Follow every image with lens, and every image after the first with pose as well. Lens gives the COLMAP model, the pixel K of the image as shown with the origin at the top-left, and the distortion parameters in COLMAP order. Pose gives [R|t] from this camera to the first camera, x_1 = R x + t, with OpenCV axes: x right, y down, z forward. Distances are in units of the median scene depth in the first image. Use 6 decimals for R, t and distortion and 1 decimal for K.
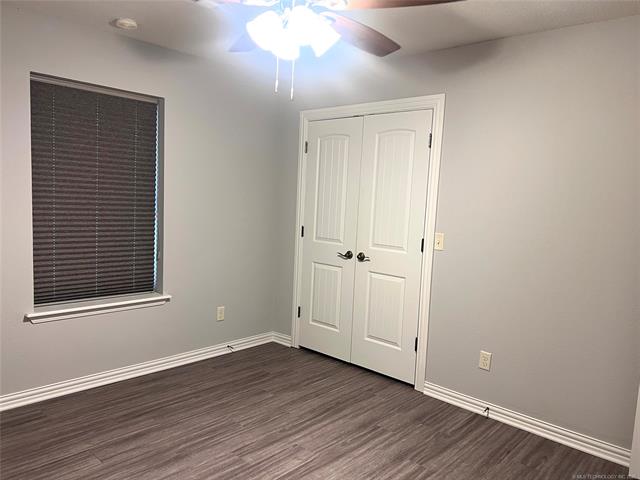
lens RADIAL K [[484.1, 0, 323.7], [0, 484.1, 244.4], [0, 0, 1]] dist [0.048859, -0.054458]
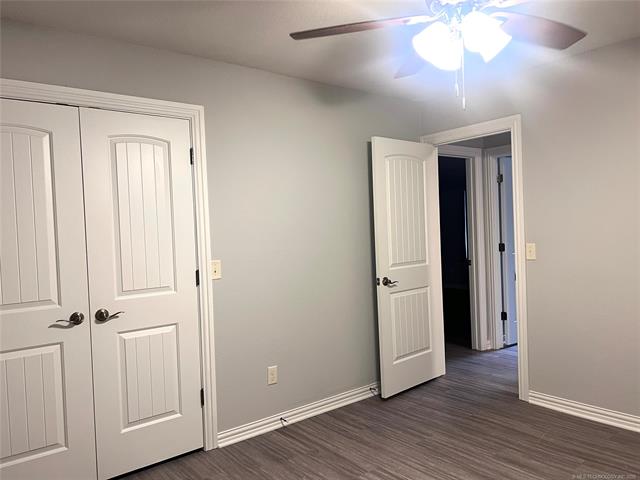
lens RADIAL K [[484.1, 0, 324.5], [0, 484.1, 241.8], [0, 0, 1]] dist [0.048859, -0.054458]
pose [[0.128986, -0.080462, 0.988377, -0.614181], [0.131780, 0.989254, 0.063335, -0.087701], [-0.982851, 0.122079, 0.138203, 0.671366]]
